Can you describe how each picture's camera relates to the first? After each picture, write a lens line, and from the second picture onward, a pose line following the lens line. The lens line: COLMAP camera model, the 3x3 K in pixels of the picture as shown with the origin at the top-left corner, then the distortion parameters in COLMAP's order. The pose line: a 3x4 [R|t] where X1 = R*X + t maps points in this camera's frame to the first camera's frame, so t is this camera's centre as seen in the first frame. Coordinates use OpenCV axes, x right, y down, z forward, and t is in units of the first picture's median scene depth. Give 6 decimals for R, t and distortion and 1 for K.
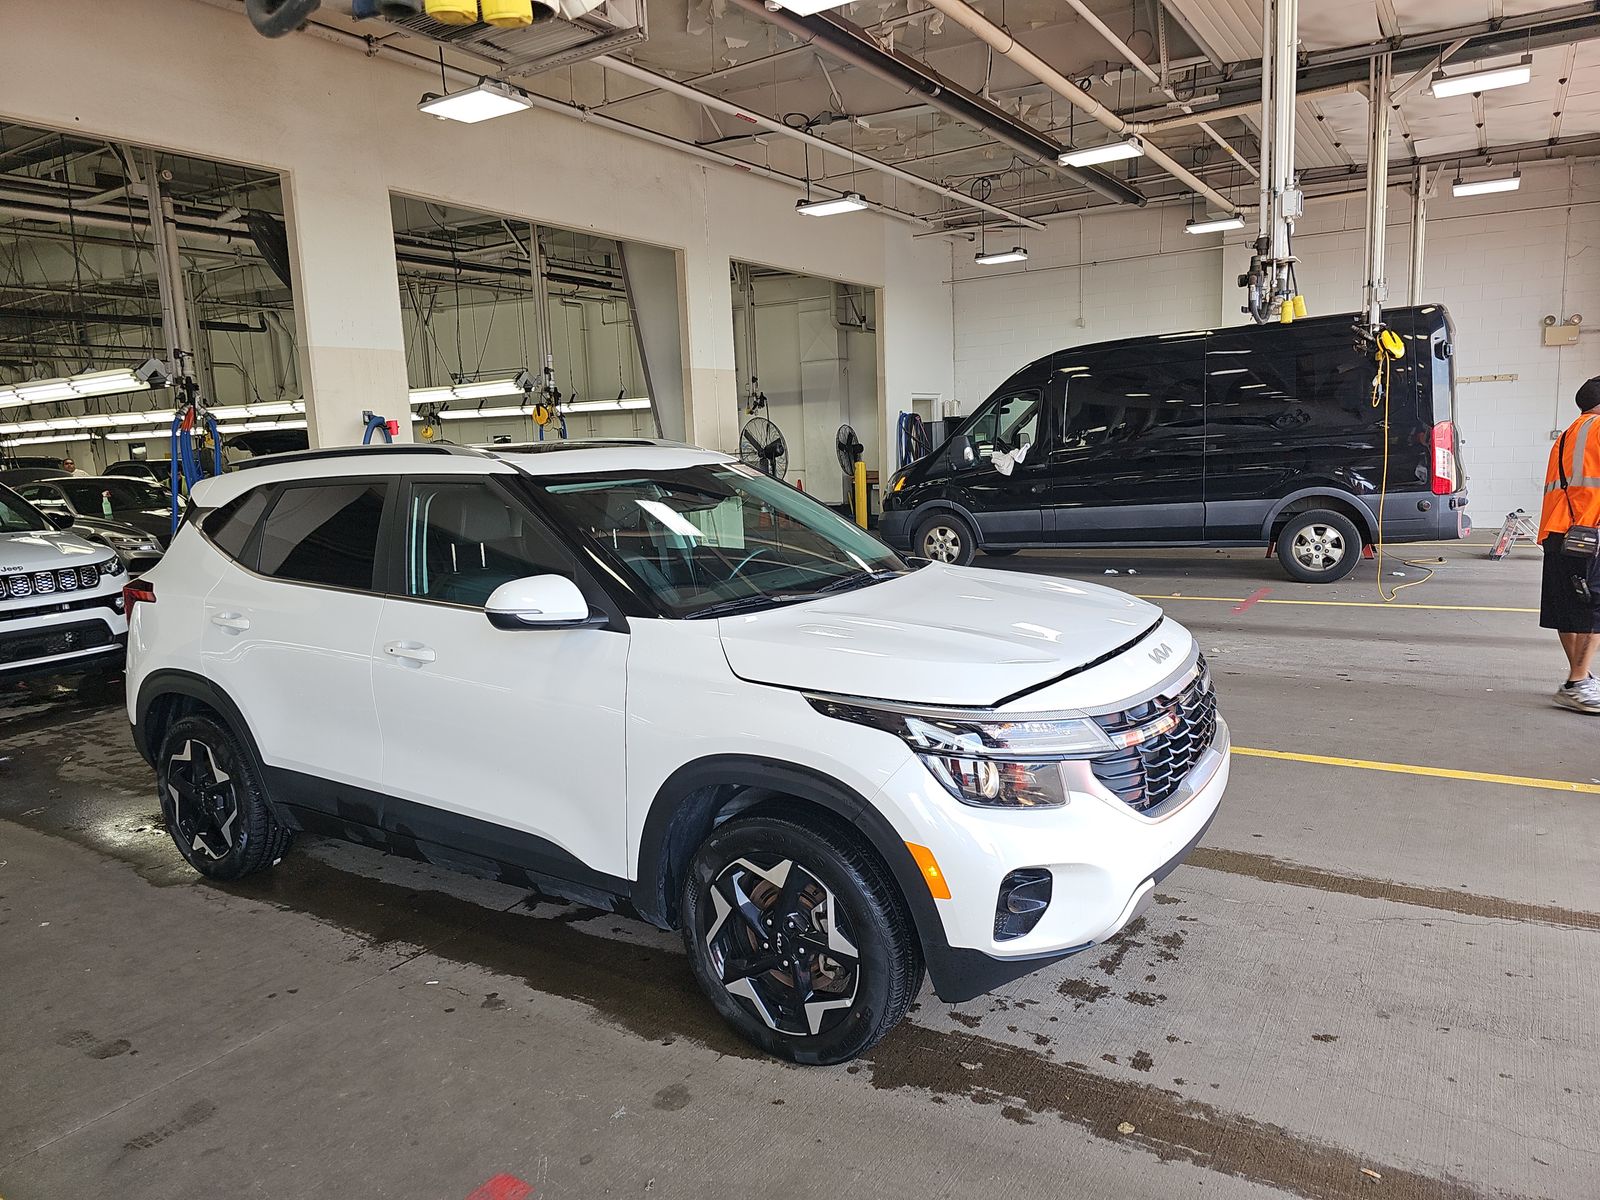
lens RADIAL K [[1061.9, 0, 808.5], [0, 1061.9, 590.5], [0, 0, 1]] dist [0.021404, -0.005156]
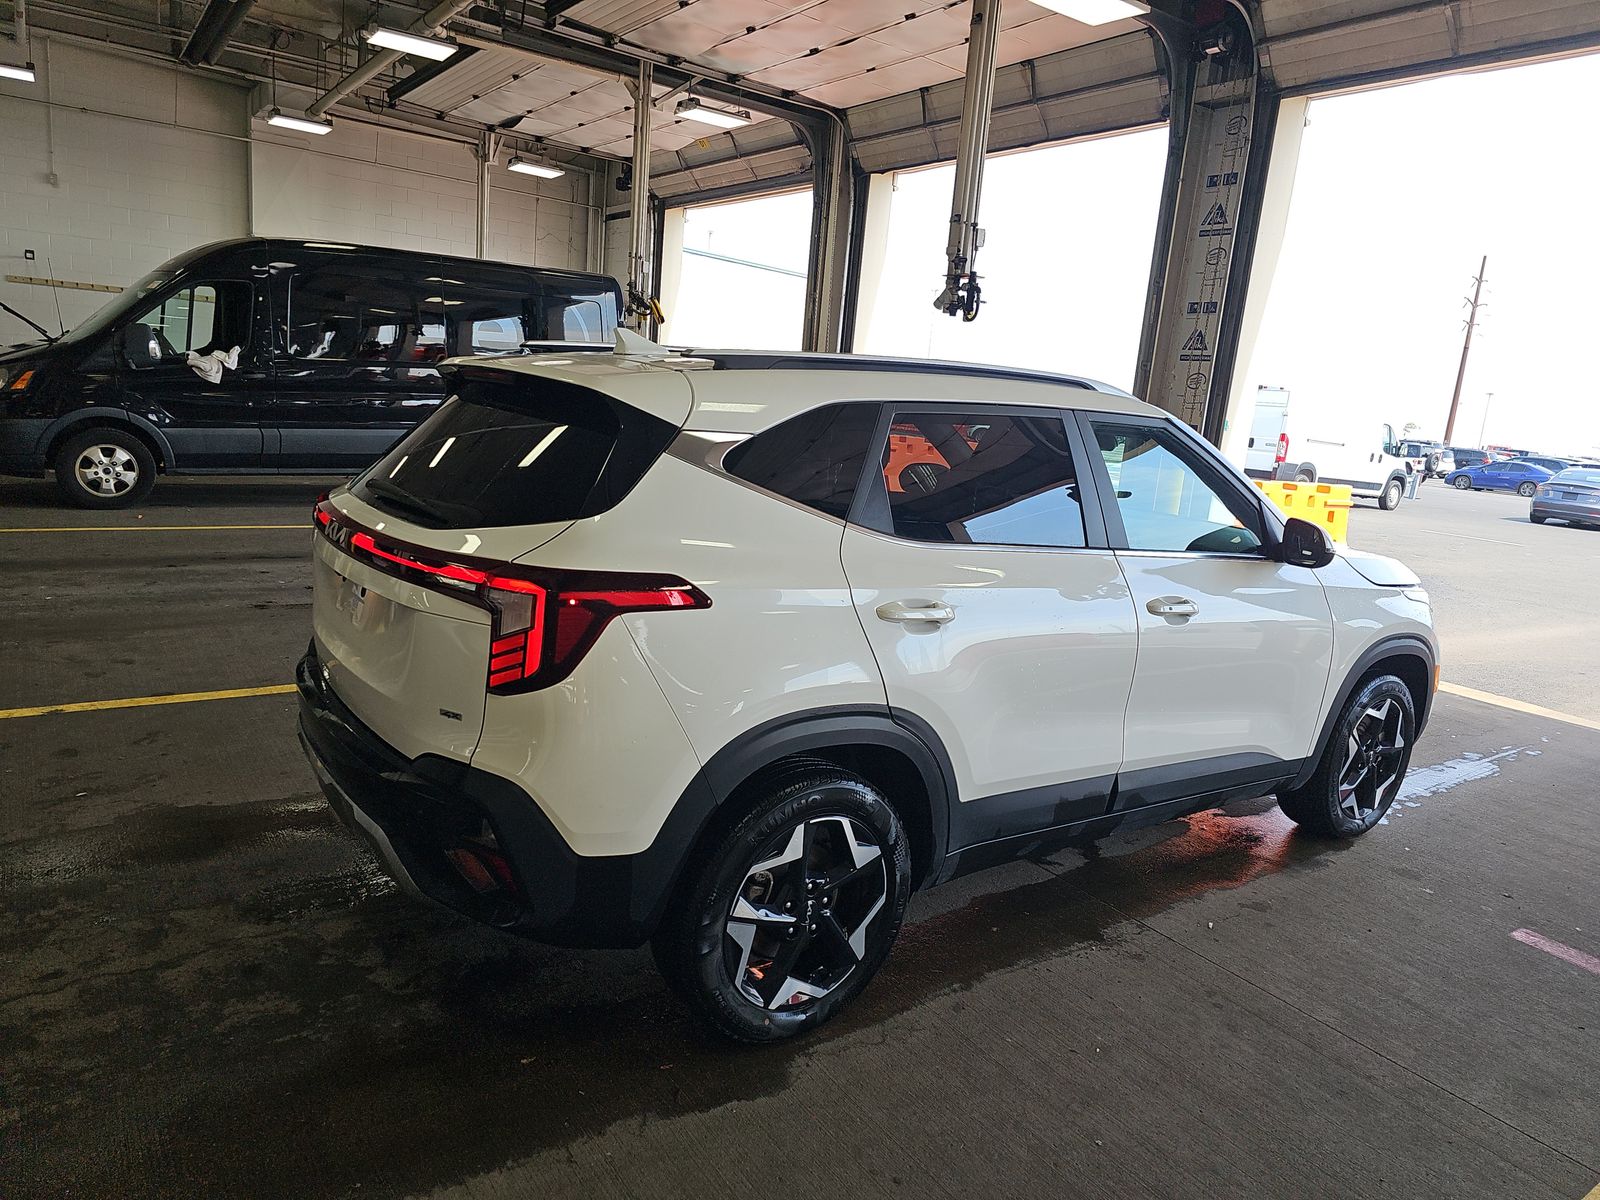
lens RADIAL K [[1061.9, 0, 794.0], [0, 1061.9, 594.8], [0, 0, 1]] dist [0.021404, -0.005156]
pose [[0.373553, -0.101286, 0.922062, -0.159109], [0.030275, 0.994822, 0.097013, -0.005730], [-0.927115, -0.008324, 0.374685, 0.113378]]
